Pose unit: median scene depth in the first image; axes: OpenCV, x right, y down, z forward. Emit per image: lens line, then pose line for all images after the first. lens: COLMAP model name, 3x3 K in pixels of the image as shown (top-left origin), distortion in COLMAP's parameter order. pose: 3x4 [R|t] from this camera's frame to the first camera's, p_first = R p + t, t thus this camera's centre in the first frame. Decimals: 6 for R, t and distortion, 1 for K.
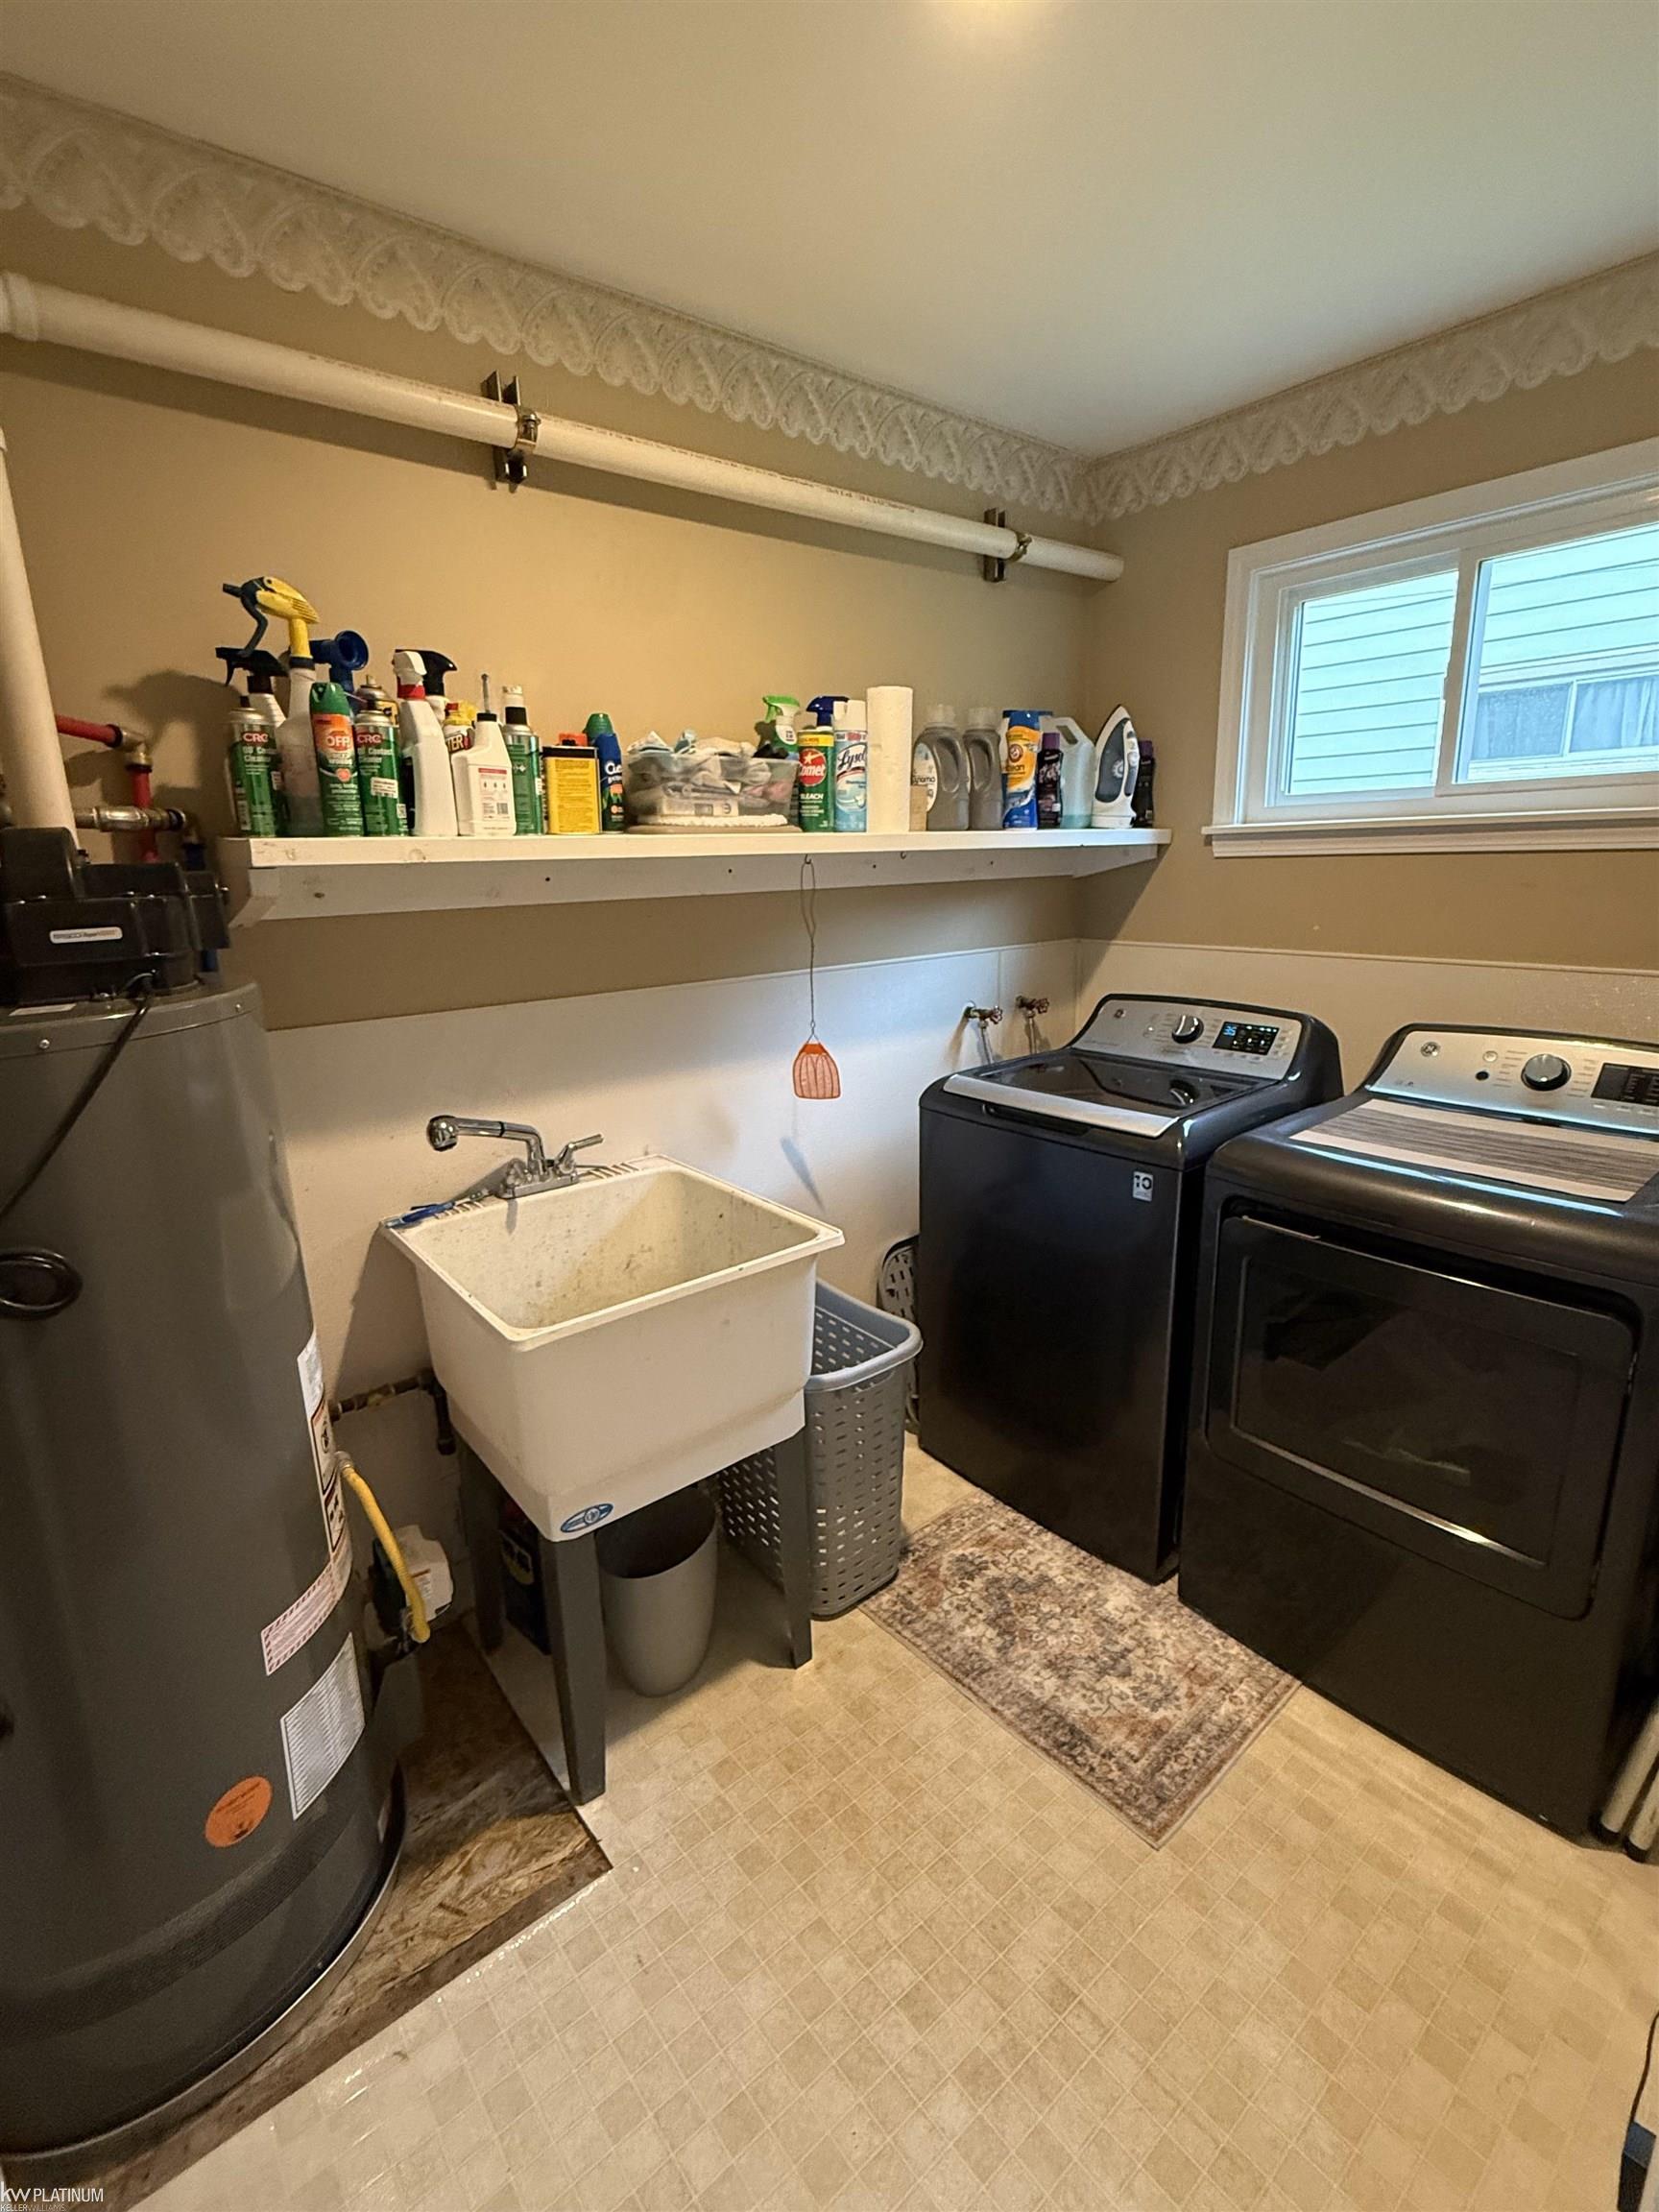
lens RADIAL K [[1017.0, 0, 832.9], [0, 1017.0, 1102.4], [0, 0, 1]] dist [-0.000514, -0.000074]
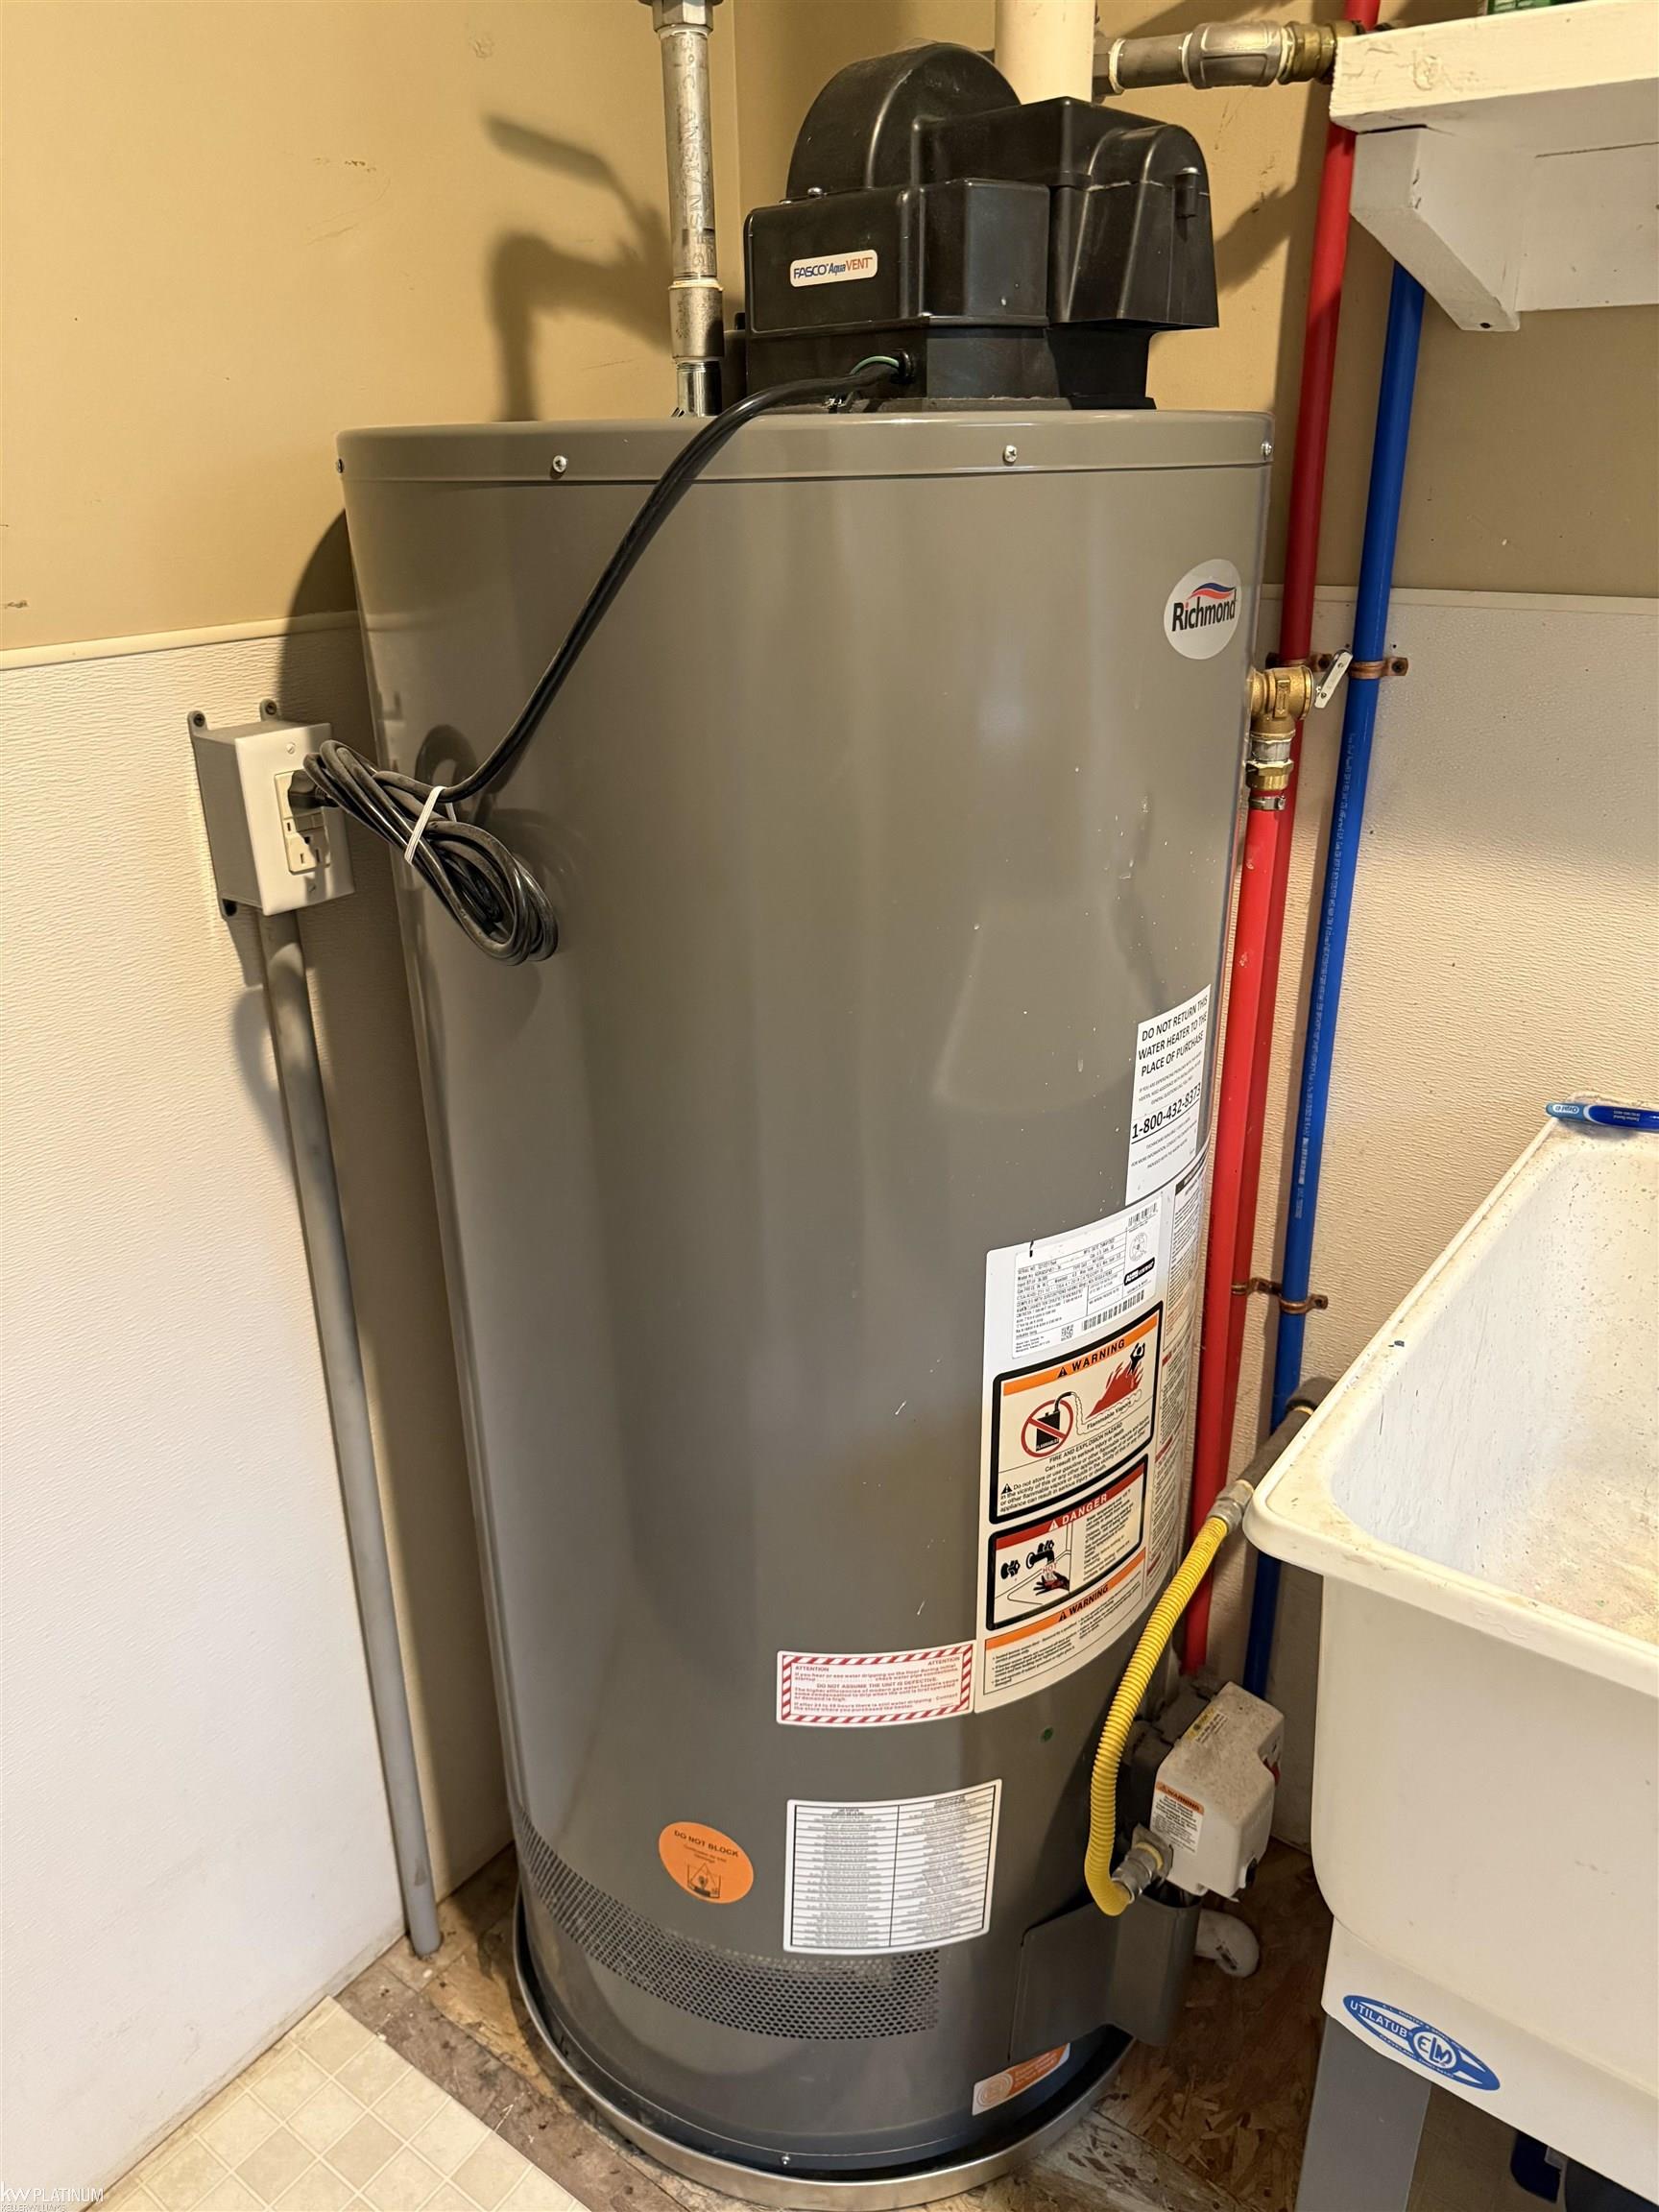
lens RADIAL K [[1588.7, 0, 832.7], [0, 1588.7, 1108.5], [0, 0, 1]] dist [0.001291, -0.000953]
pose [[0.251275, 0.400483, -0.881178, 0.076698], [-0.225722, 0.909531, 0.349002, -0.048847], [0.941228, 0.111206, 0.318940, 0.611039]]
